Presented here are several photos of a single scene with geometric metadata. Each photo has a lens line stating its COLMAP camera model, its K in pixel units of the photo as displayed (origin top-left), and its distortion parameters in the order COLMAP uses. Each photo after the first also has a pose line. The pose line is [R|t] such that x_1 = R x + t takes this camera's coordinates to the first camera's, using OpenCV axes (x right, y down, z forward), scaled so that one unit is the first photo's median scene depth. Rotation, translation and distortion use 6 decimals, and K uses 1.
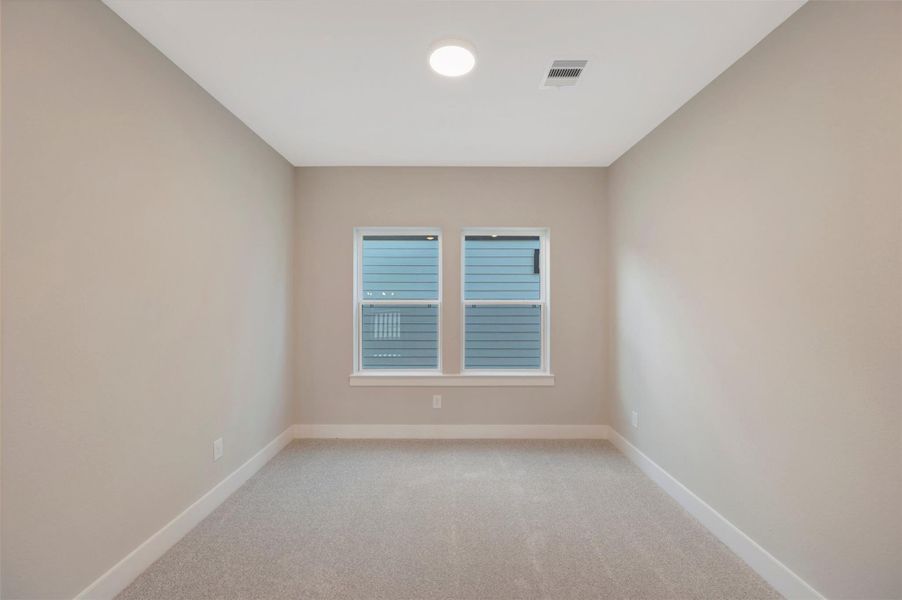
lens RADIAL K [[358.6, 0, 456.7], [0, 358.6, 293.2], [0, 0, 1]] dist [-0.000500, 0.000032]
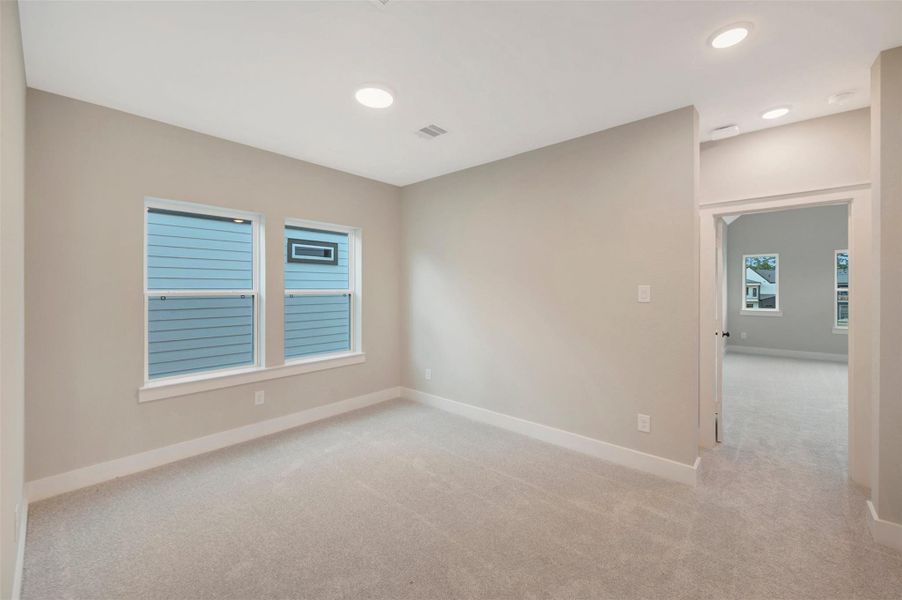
lens RADIAL K [[358.6, 0, 456.7], [0, 358.6, 293.2], [0, 0, 1]] dist [-0.000500, 0.000032]
pose [[0.663958, -0.010537, 0.747695, -0.400952], [-0.011263, 0.999646, 0.024088, -0.001234], [-0.747685, -0.024415, 0.663605, -0.007114]]
